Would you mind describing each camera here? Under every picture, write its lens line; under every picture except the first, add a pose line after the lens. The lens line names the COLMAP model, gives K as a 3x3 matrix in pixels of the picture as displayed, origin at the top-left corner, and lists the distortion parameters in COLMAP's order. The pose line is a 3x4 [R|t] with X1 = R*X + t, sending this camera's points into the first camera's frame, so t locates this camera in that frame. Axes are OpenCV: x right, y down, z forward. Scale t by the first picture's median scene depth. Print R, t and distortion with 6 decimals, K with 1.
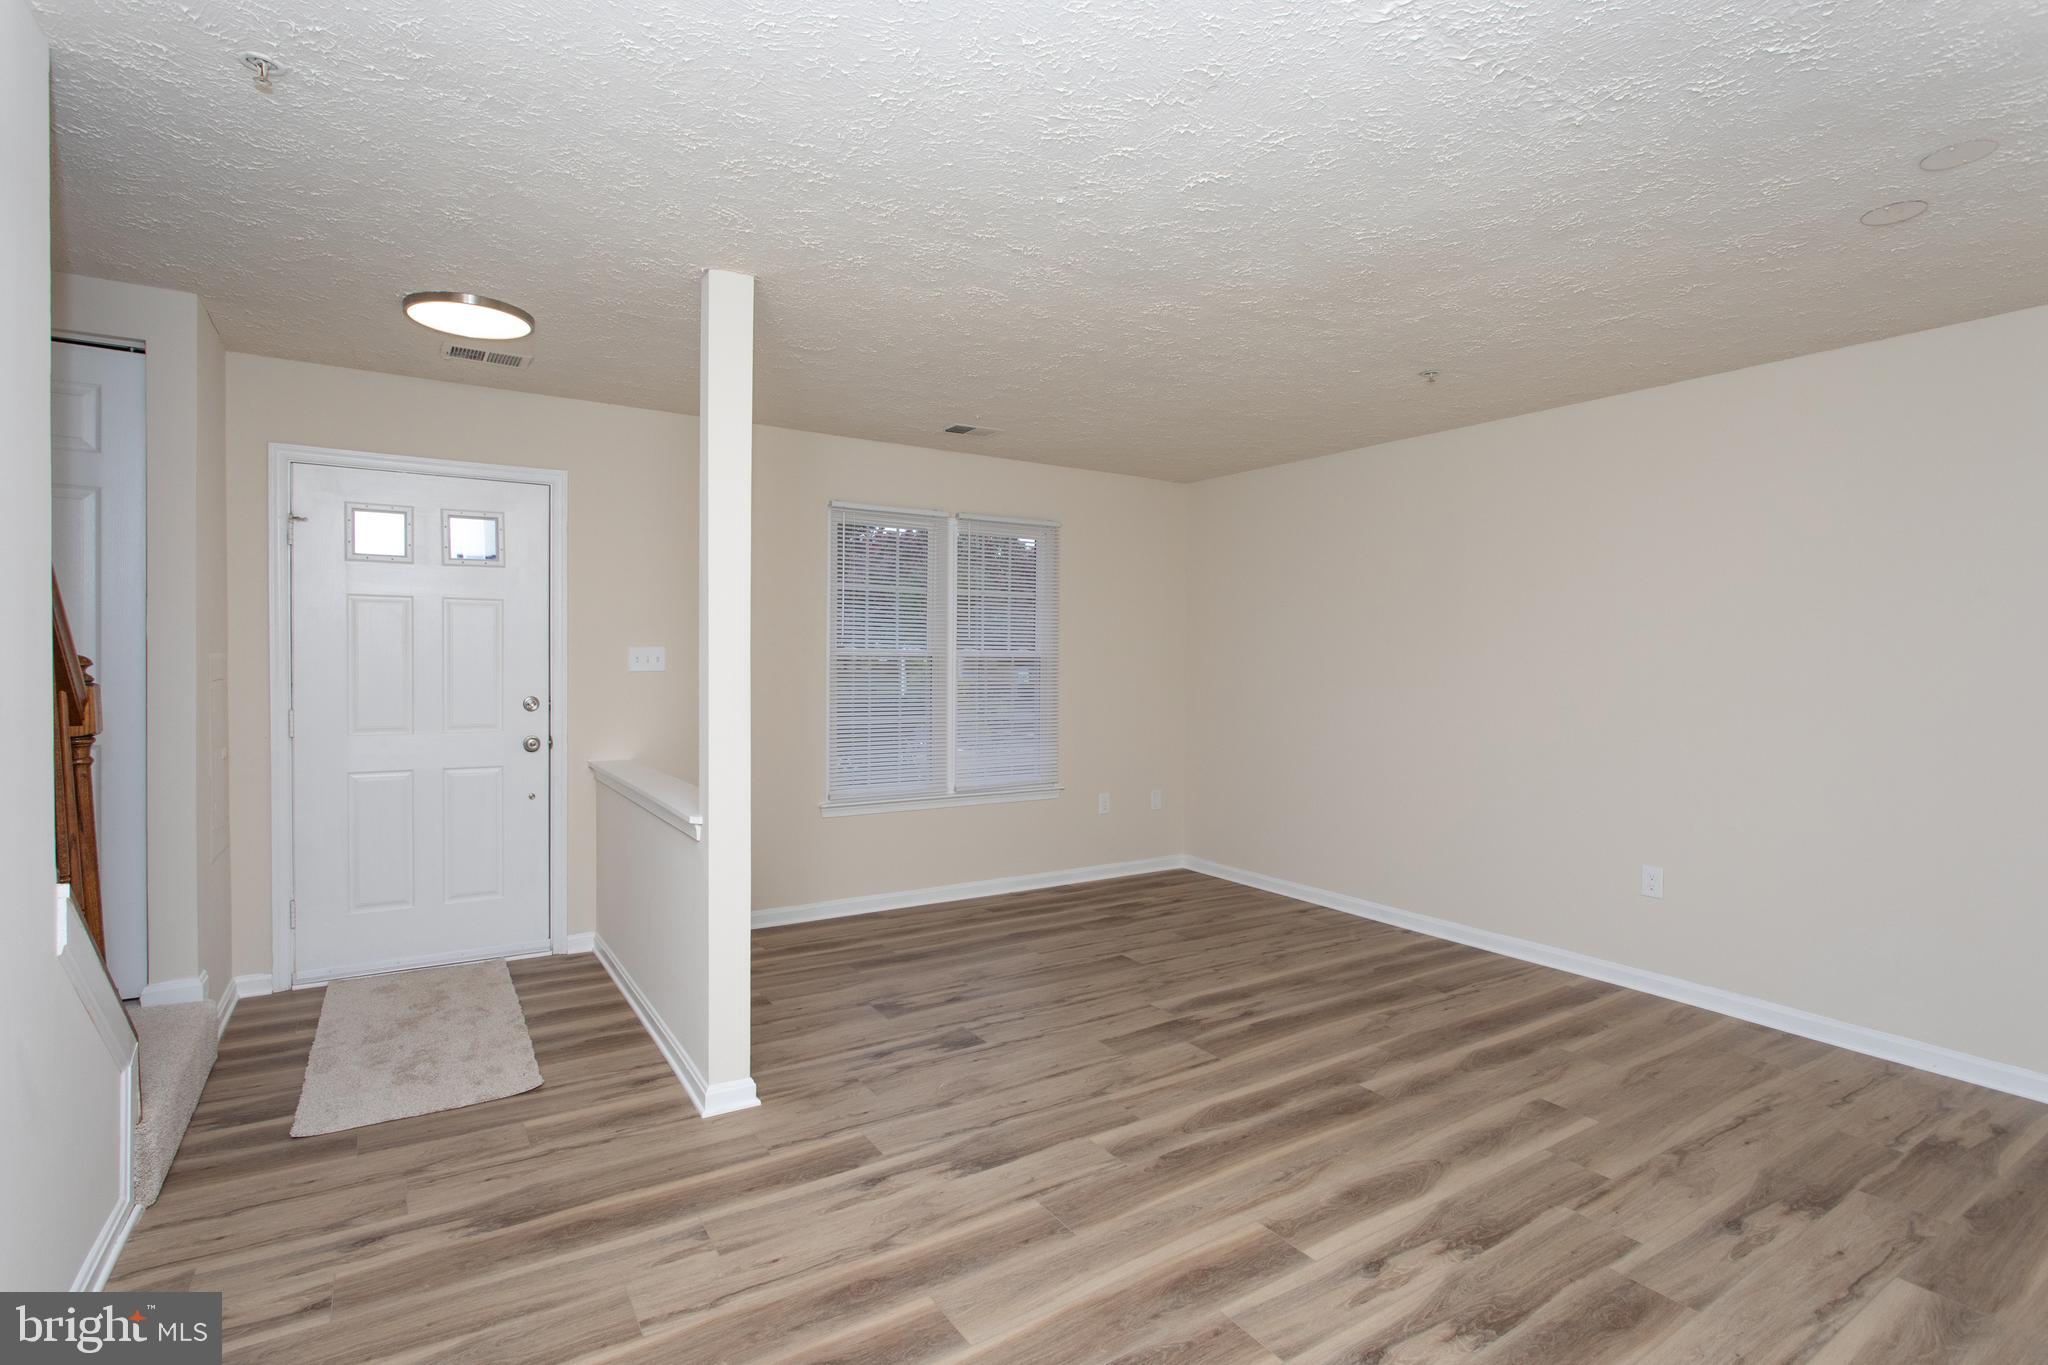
lens RADIAL K [[990.5, 0, 1008.6], [0, 990.5, 663.1], [0, 0, 1]] dist [-0.020166, 0.008964]
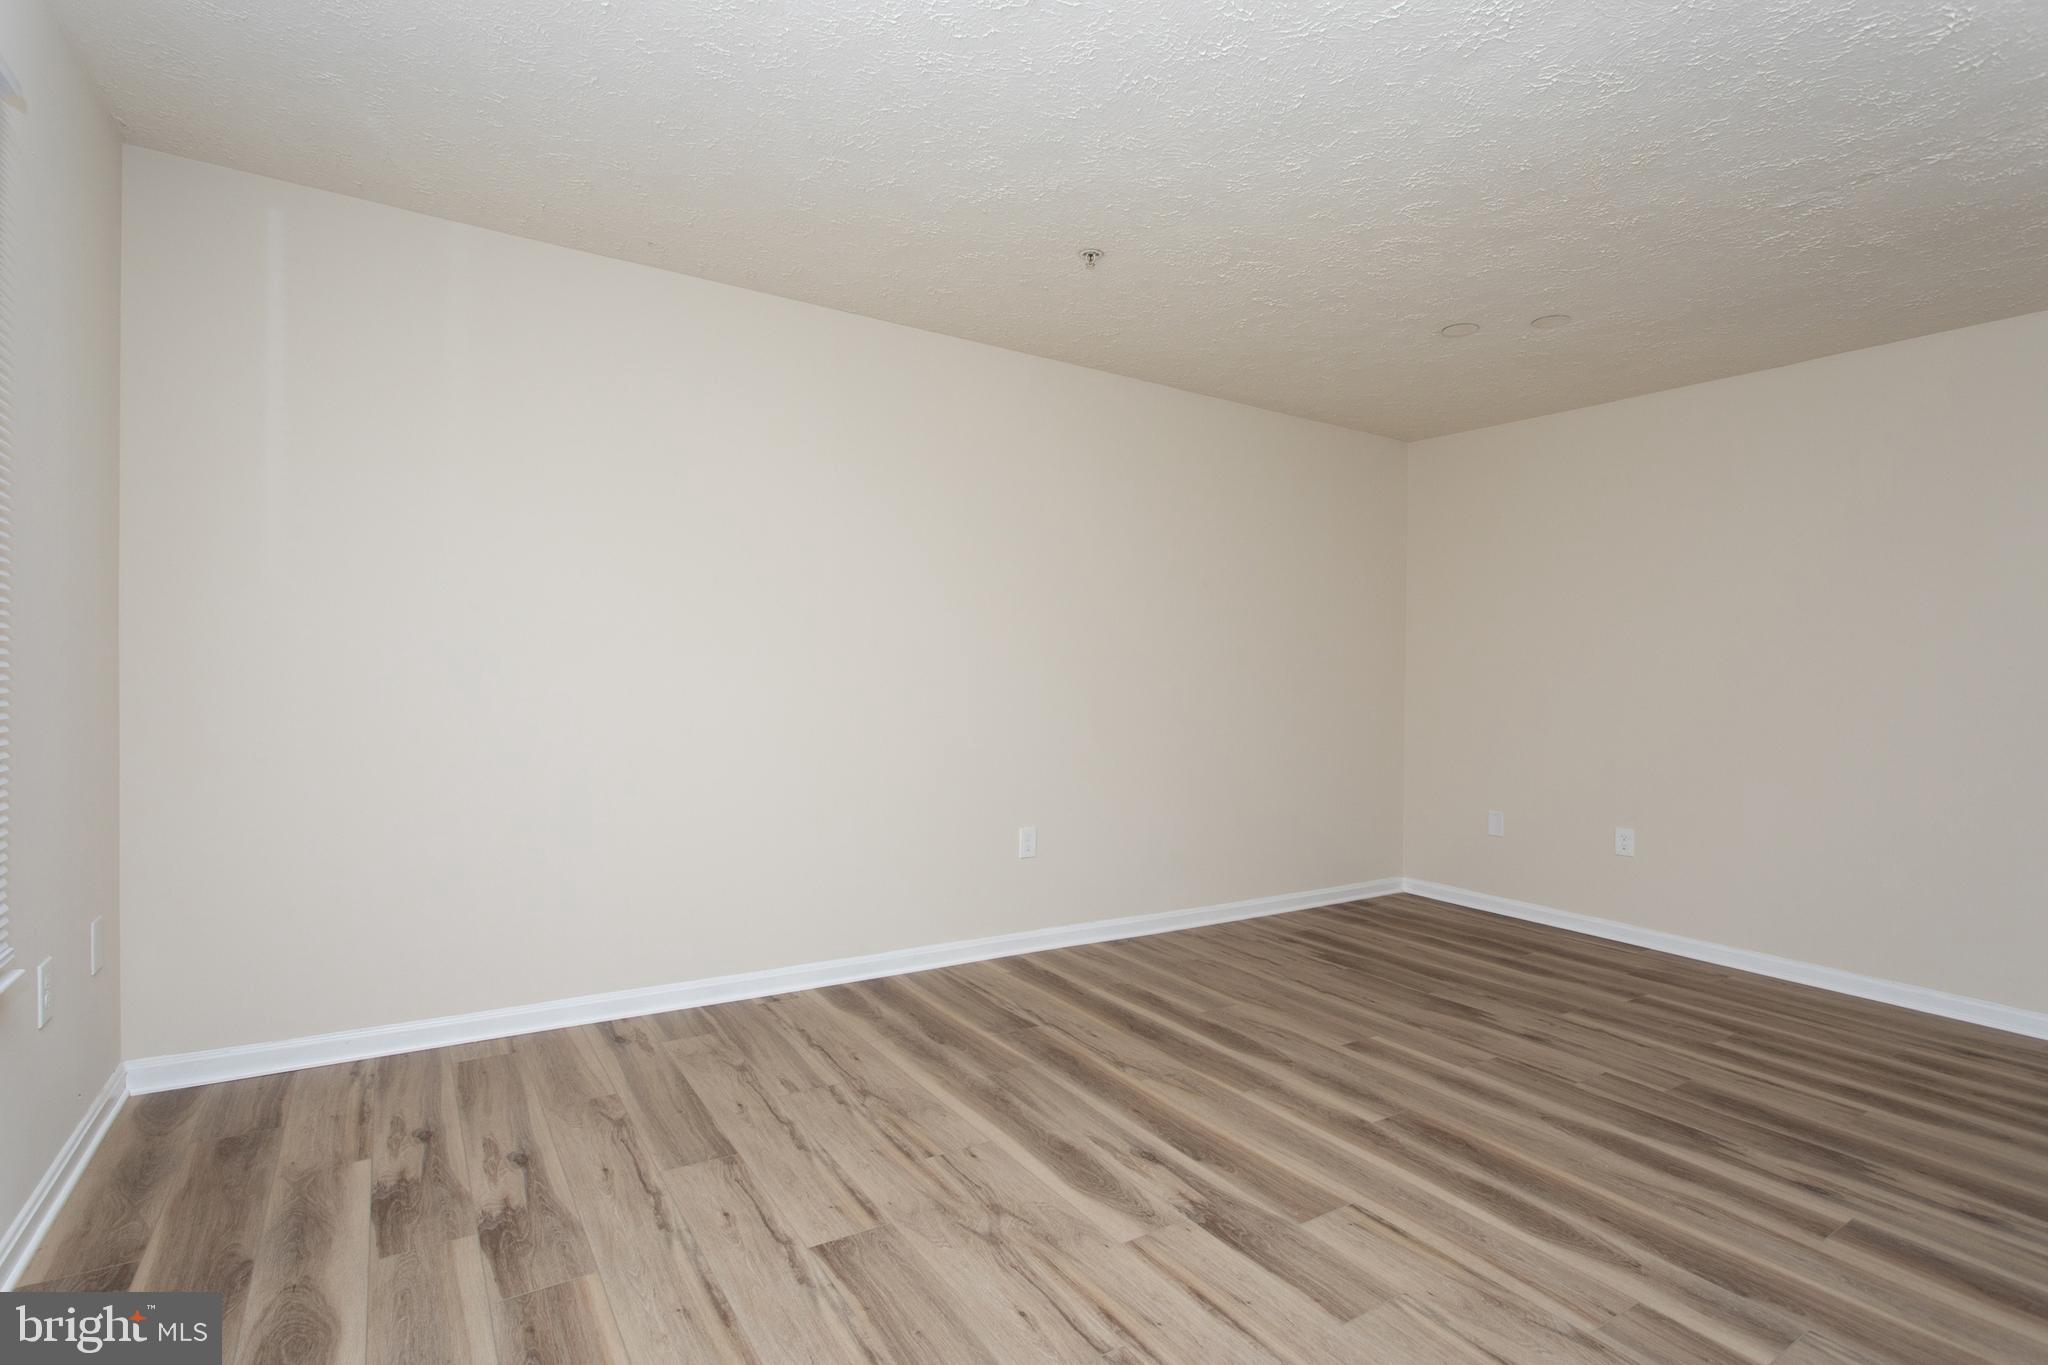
lens RADIAL K [[990.5, 0, 1008.6], [0, 990.5, 663.1], [0, 0, 1]] dist [-0.020166, 0.008964]
pose [[-0.012810, 0.001011, 0.999917, -0.414030], [-0.016753, 0.999859, -0.001226, 0.048290], [-0.999778, -0.016768, -0.012791, 1.194668]]
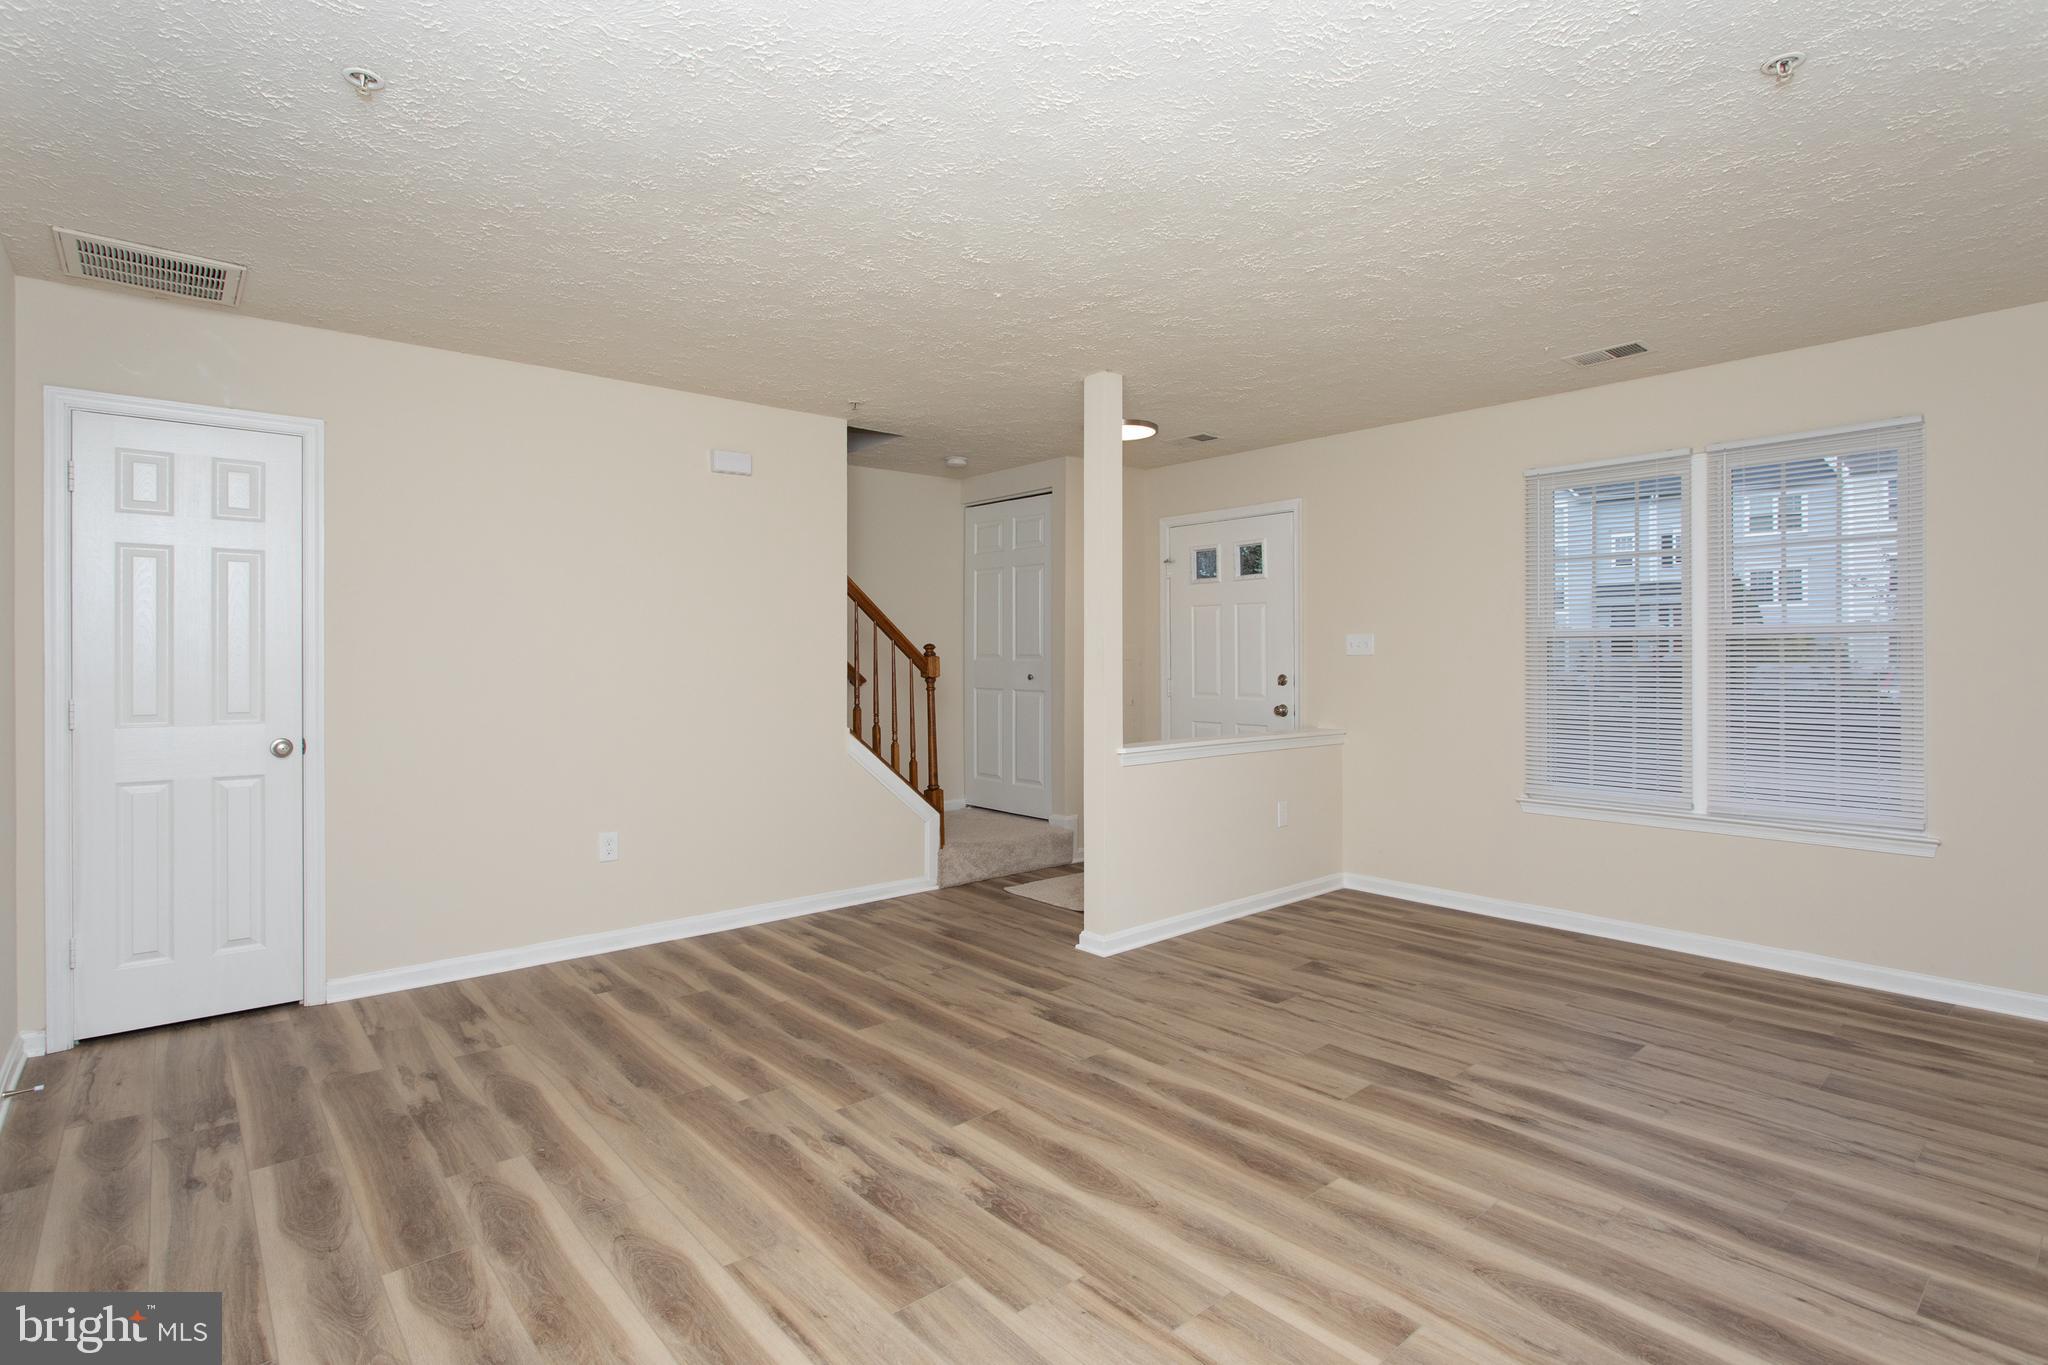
lens RADIAL K [[990.5, 0, 1008.6], [0, 990.5, 663.1], [0, 0, 1]] dist [-0.020166, 0.008964]
pose [[0.138156, -0.004073, -0.990402, 0.972736], [-0.001701, 0.999989, -0.004350, 0.031401], [0.990409, 0.002286, 0.138147, 0.580705]]
